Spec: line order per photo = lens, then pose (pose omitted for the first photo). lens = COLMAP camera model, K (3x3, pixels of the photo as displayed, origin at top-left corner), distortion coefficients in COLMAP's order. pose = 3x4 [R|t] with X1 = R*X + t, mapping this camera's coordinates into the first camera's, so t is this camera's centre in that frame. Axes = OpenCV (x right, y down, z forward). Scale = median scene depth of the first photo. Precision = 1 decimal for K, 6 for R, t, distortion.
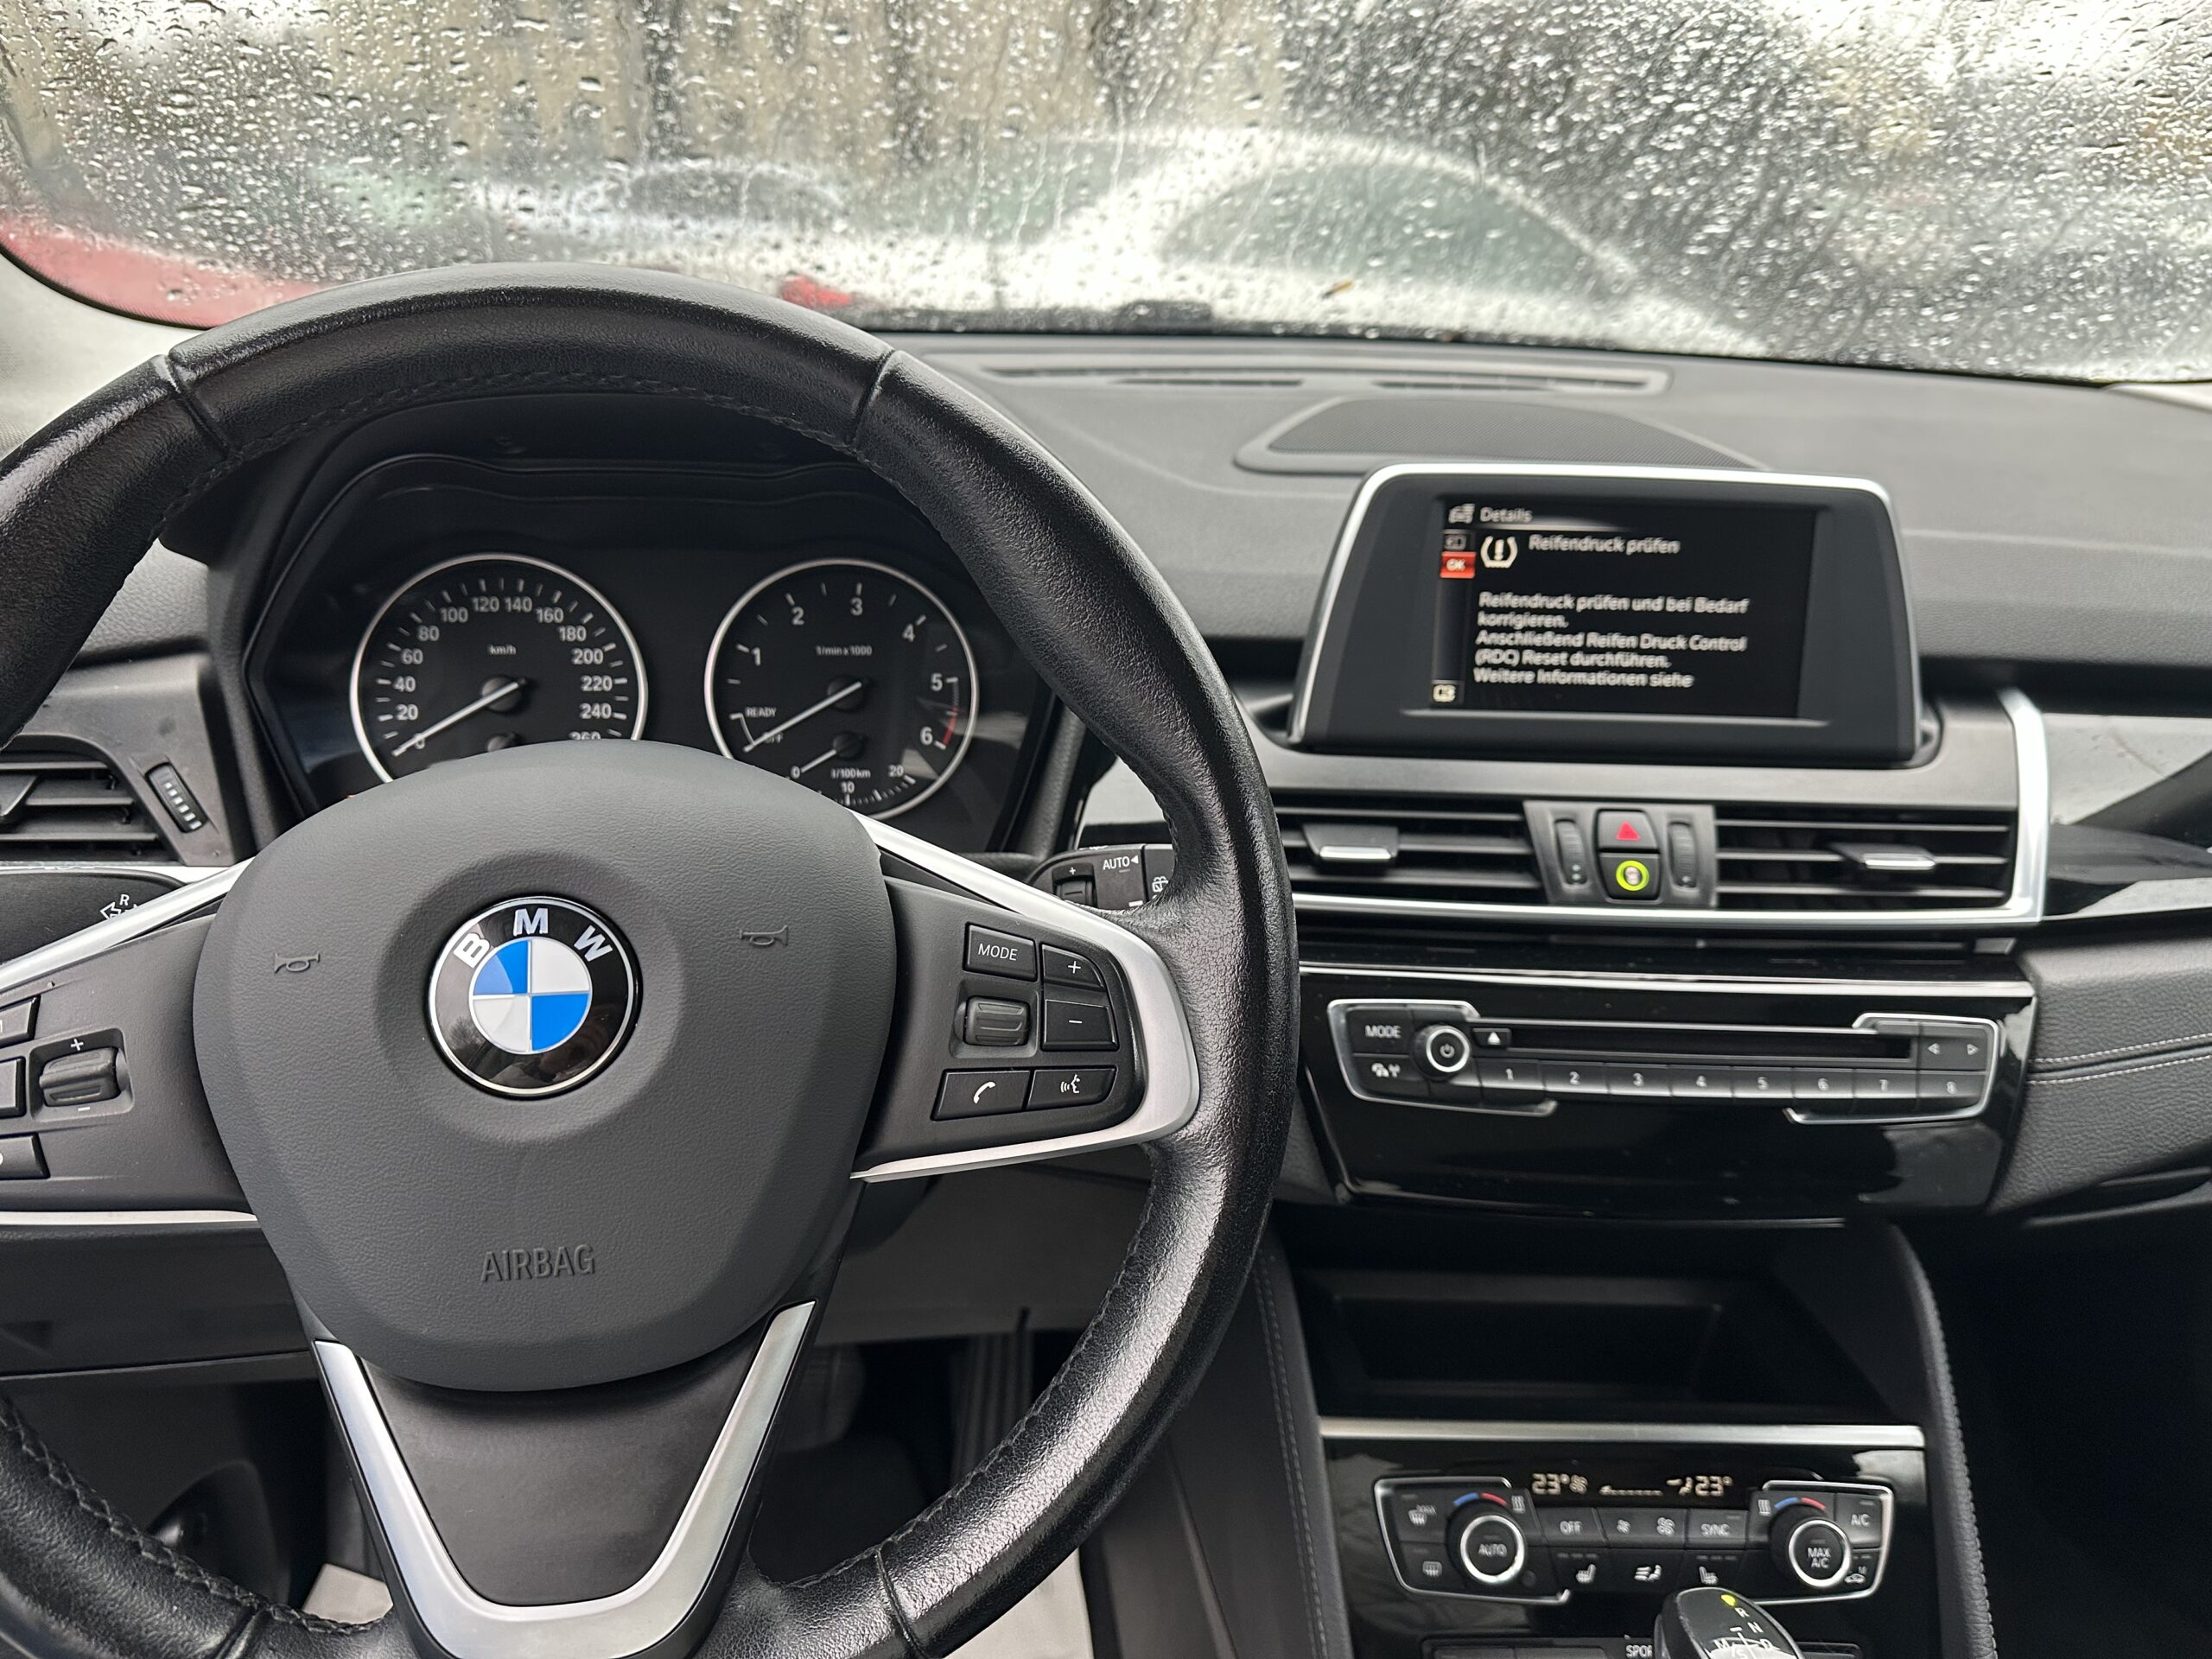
lens RADIAL K [[1630.9, 0, 1105.2], [0, 1630.9, 883.6], [0, 0, 1]] dist [0.030096, 0.001255]
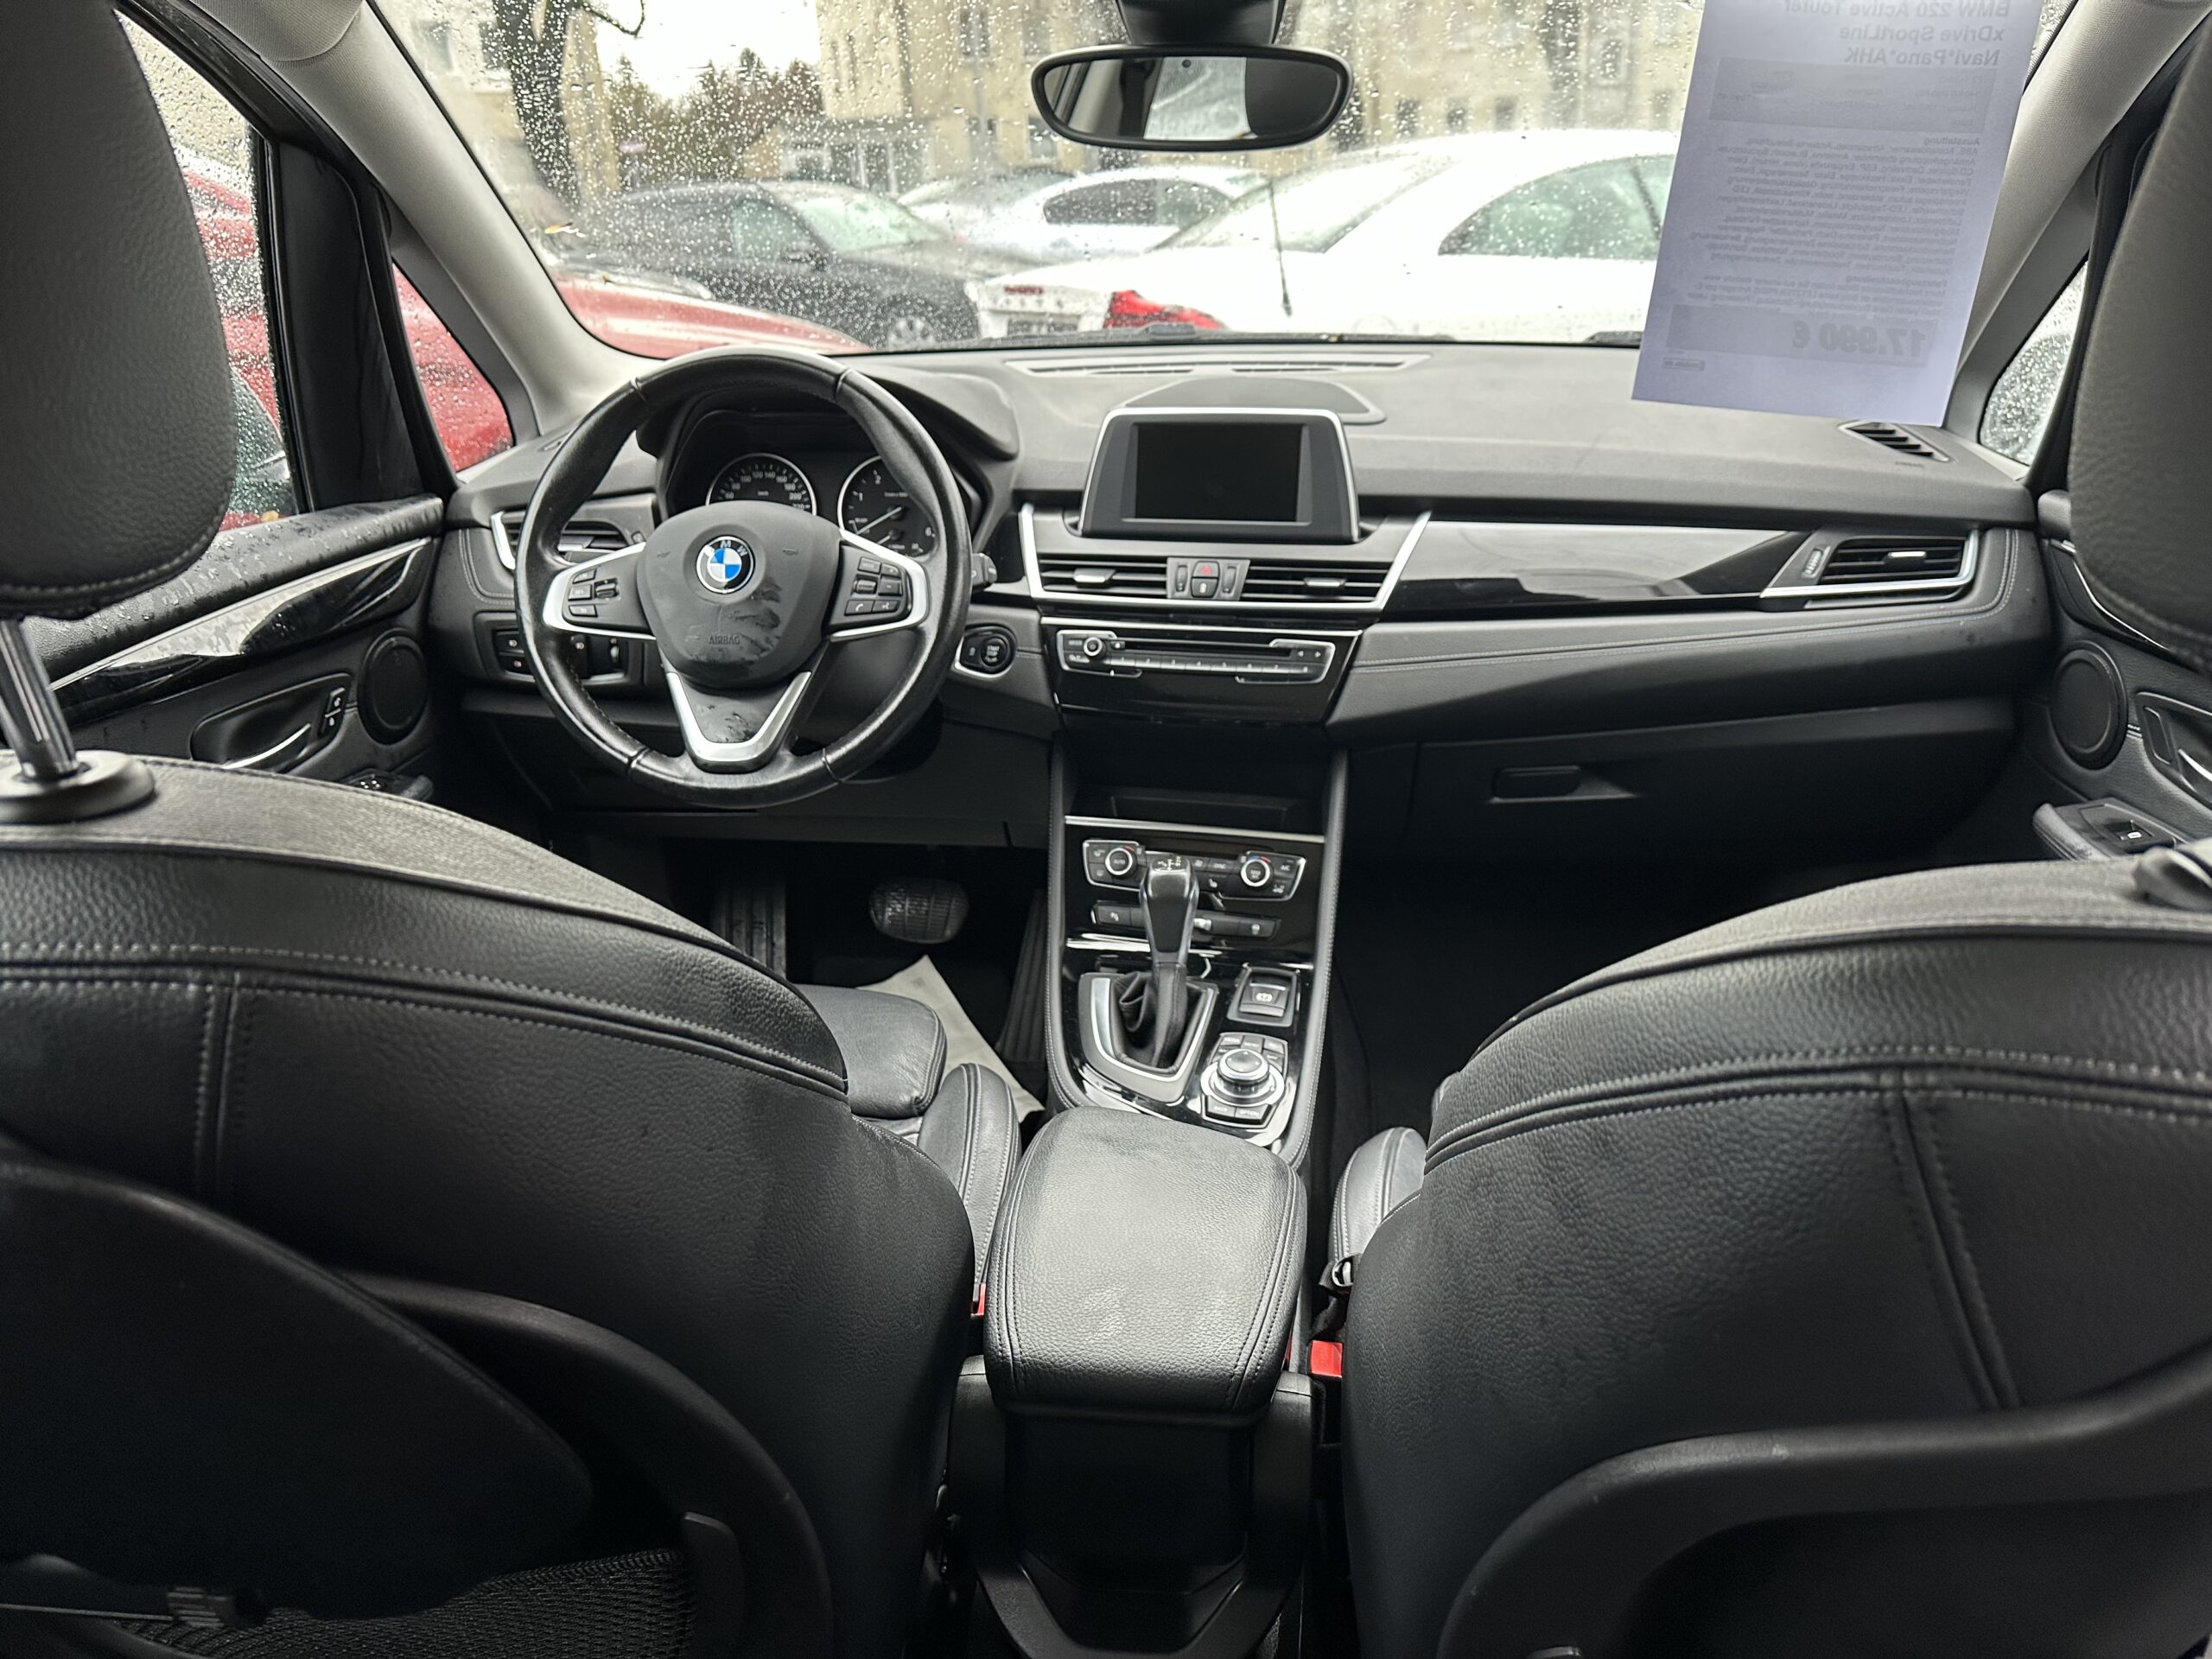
lens RADIAL K [[1547.4, 0, 1106.0], [0, 1547.4, 829.5], [0, 0, 1]] dist [0.253910, 0.000101]
pose [[0.967081, 0.040082, -0.251294, 0.769994], [-0.043270, 0.999038, -0.007170, 0.366473], [0.250764, 0.017807, 0.967884, -1.207399]]
